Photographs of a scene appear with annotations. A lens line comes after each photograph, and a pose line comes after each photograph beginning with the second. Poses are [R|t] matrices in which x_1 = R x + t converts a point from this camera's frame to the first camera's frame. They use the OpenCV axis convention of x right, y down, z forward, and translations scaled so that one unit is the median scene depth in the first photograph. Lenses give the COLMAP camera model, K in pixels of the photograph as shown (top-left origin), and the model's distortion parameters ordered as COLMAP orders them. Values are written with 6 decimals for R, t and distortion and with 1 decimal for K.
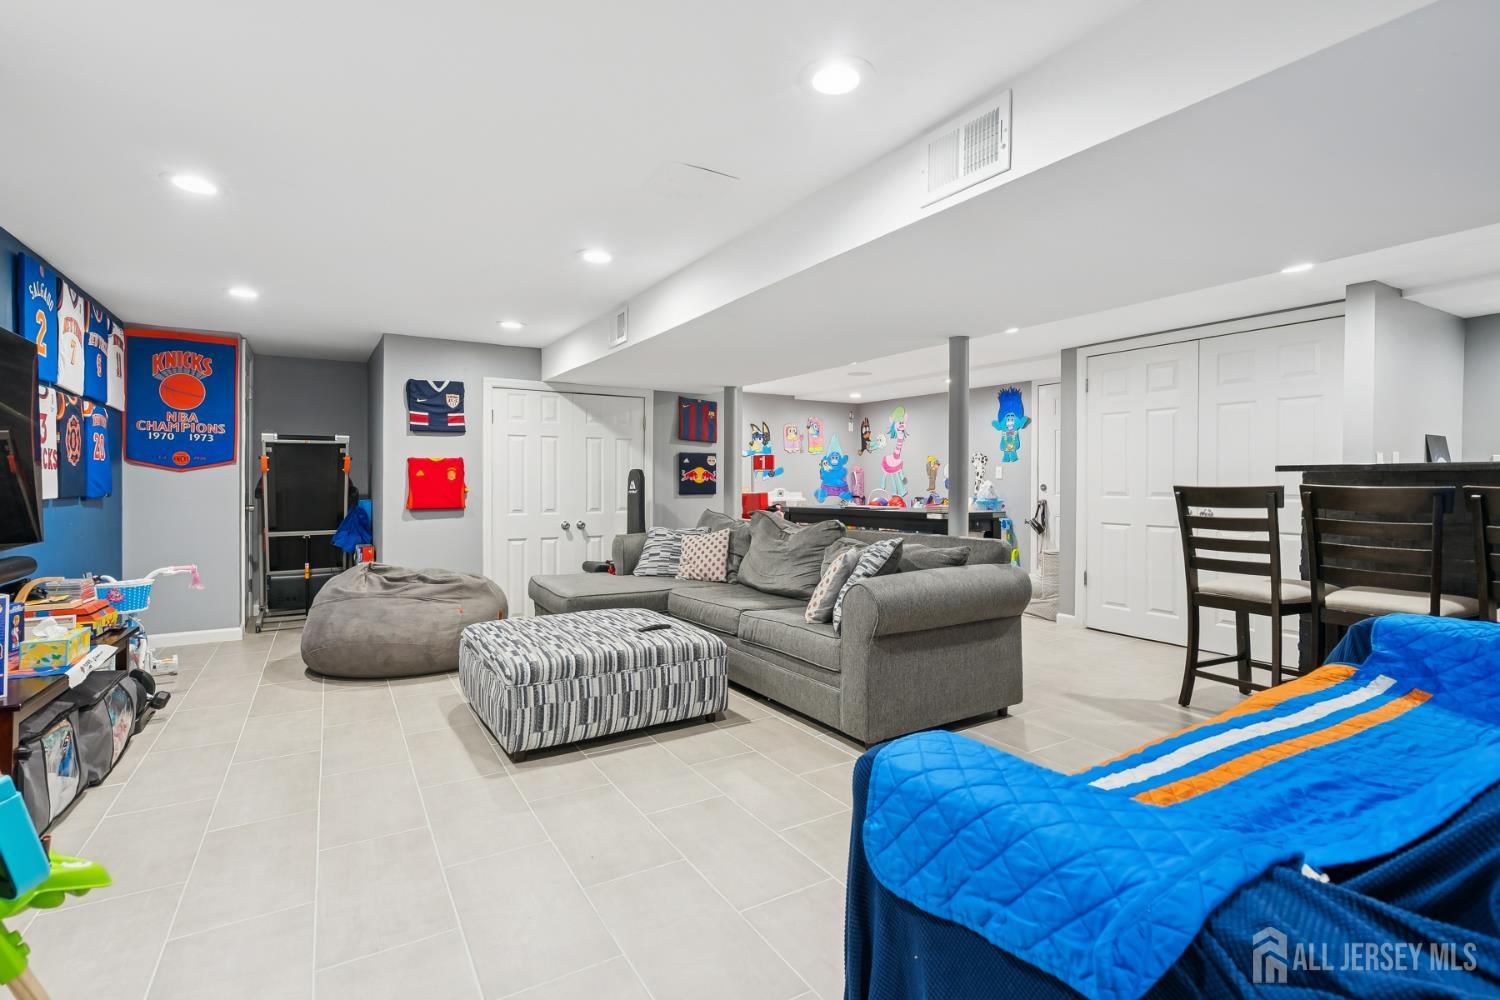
lens RADIAL K [[691.3, 0, 746.5], [0, 691.3, 484.9], [0, 0, 1]] dist [-0.002425, 0.000894]
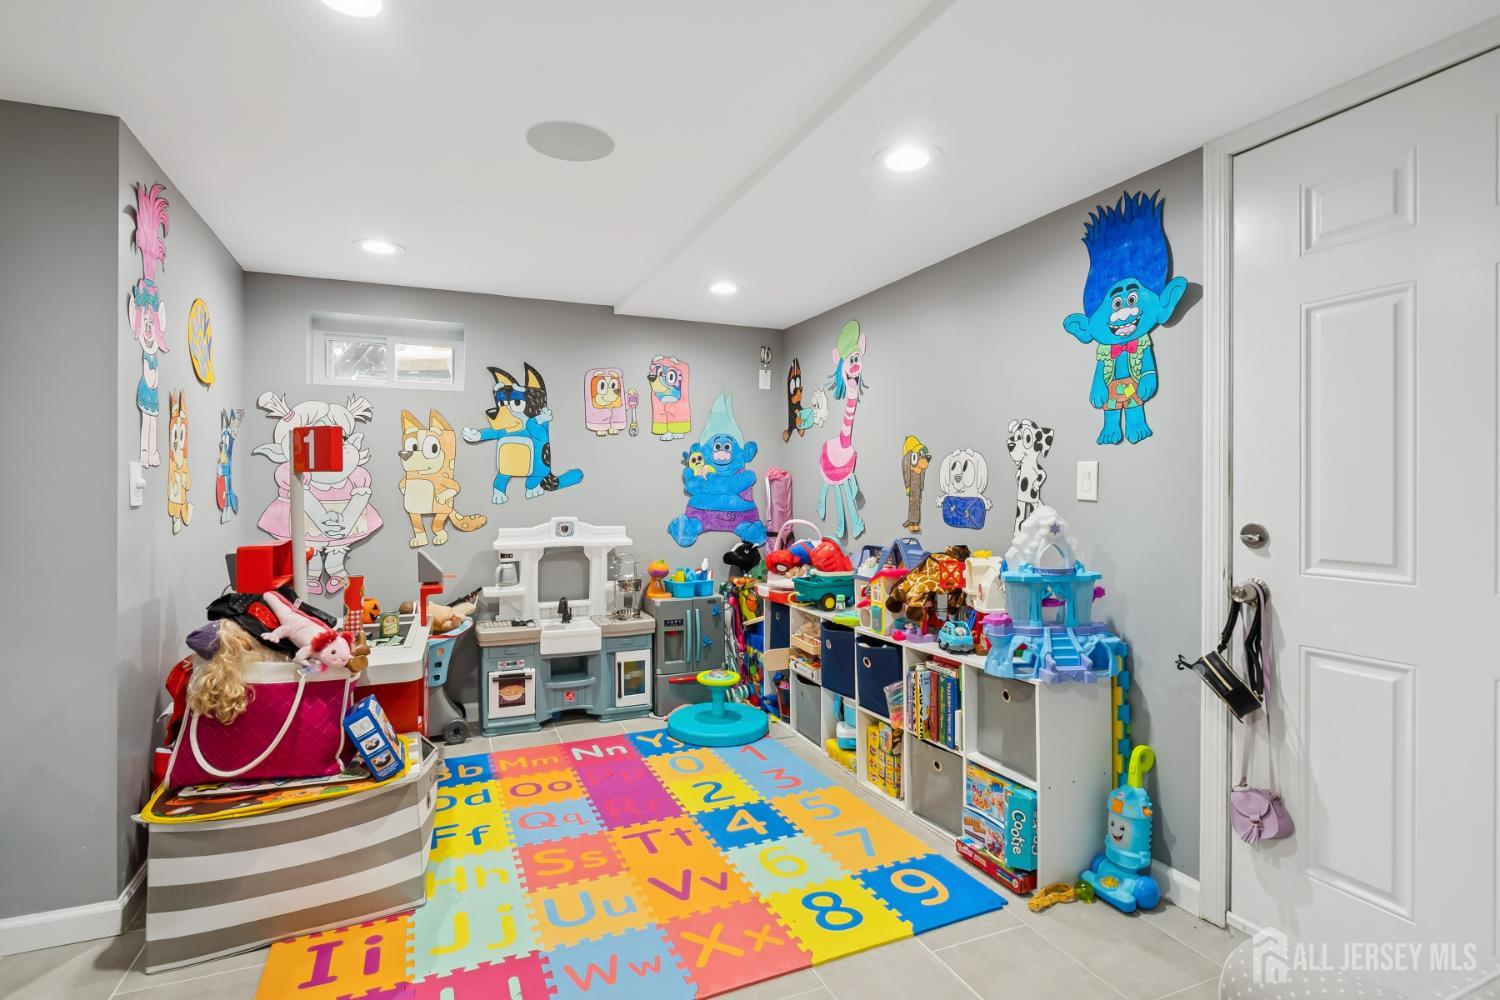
lens RADIAL K [[735.8, 0, 746.3], [0, 735.8, 490.2], [0, 0, 1]] dist [-0.002214, 0.000563]
pose [[0.990181, 0.000589, -0.139787, 0.265666], [-0.001073, 0.999994, -0.003388, -0.012226], [0.139784, 0.003505, 0.990176, 0.665986]]
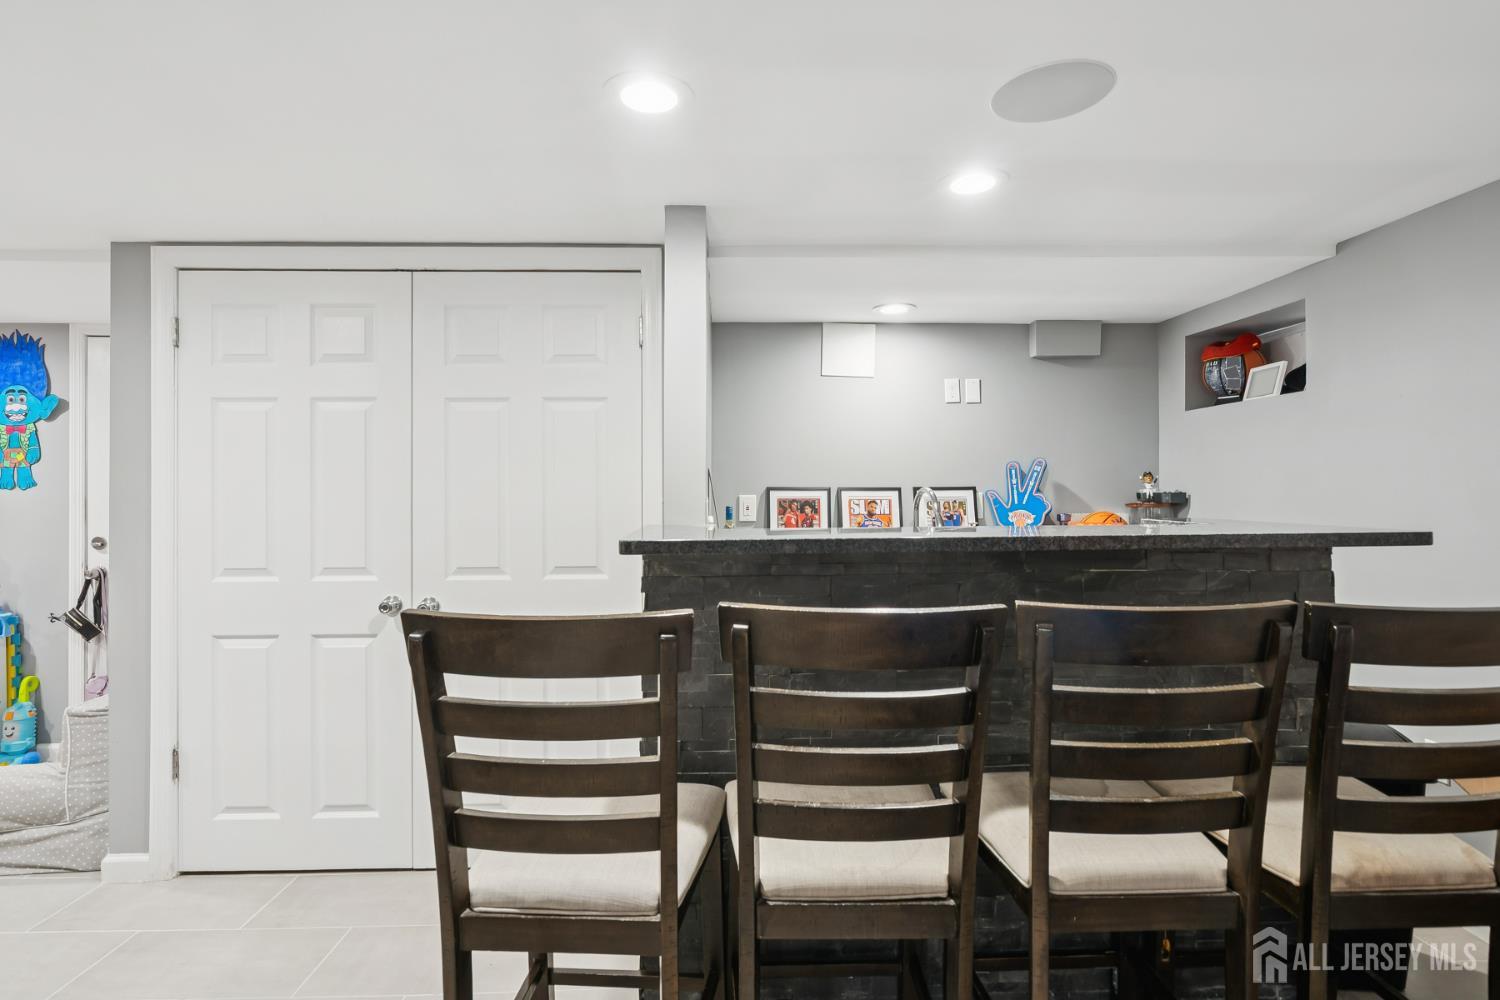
lens RADIAL K [[735.8, 0, 743.4], [0, 735.8, 489.3], [0, 0, 1]] dist [-0.002214, 0.000563]
pose [[0.486387, 0.001435, 0.873742, 0.186933], [0.009205, 0.999935, -0.006766, -0.025968], [-0.873695, 0.011333, 0.486342, 0.328351]]
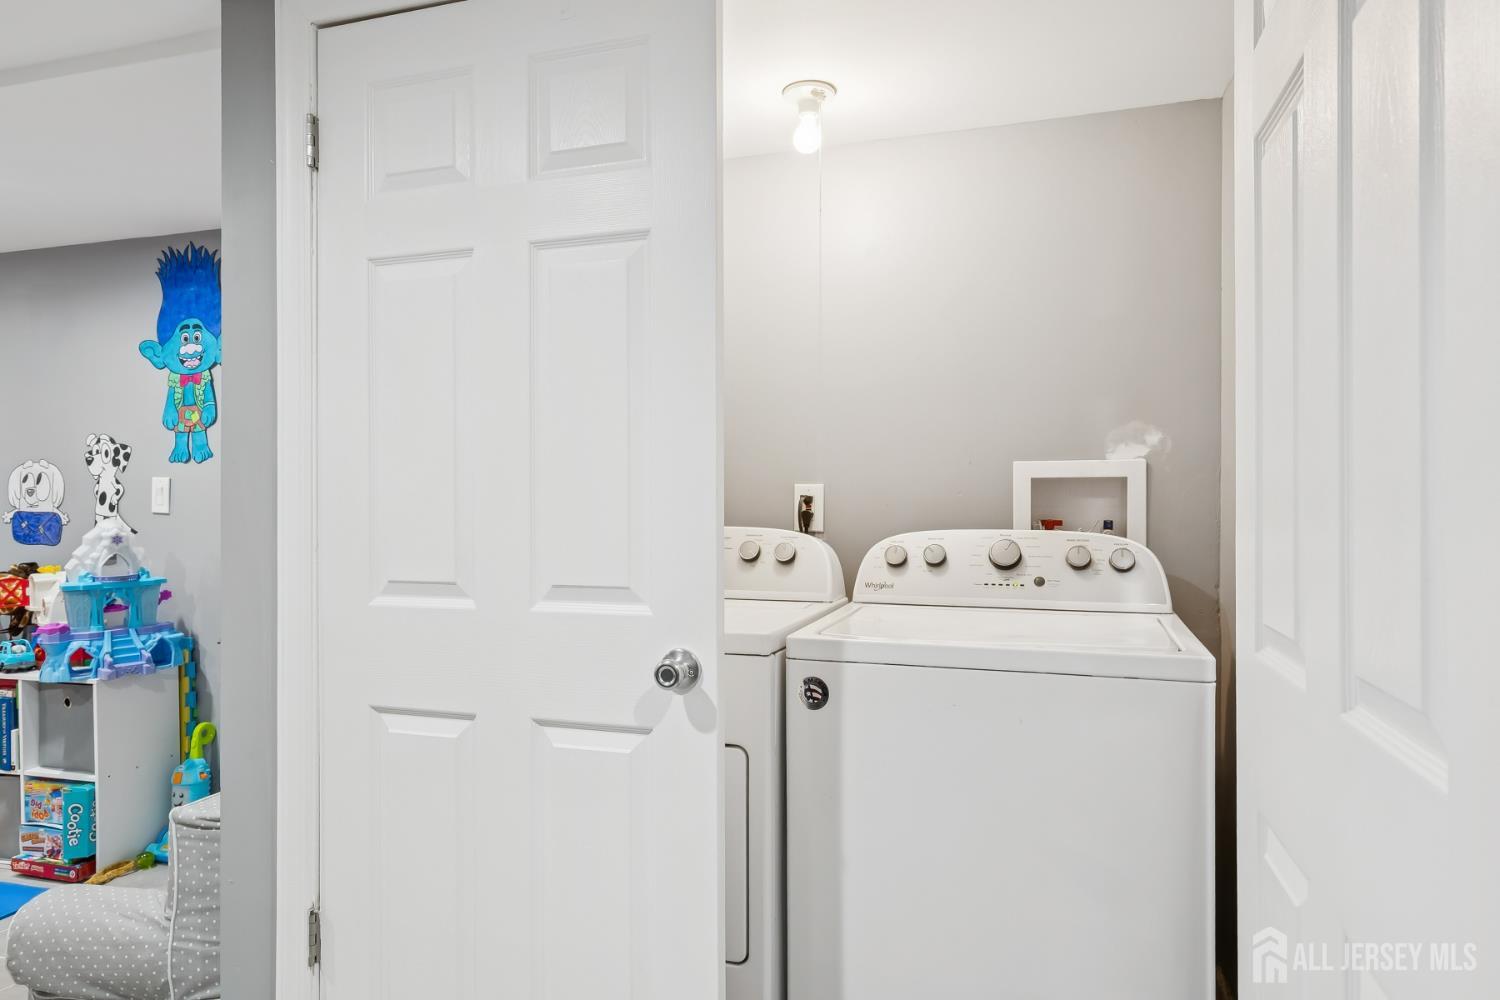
lens RADIAL K [[920.0, 0, 747.8], [0, 920.0, 501.3], [0, 0, 1]] dist [-0.001284, 0.000058]
pose [[0.748851, -0.002563, 0.662733, 0.288216], [0.006564, 0.999972, -0.003550, -0.011323], [-0.662705, 0.007008, 0.748847, 0.483363]]
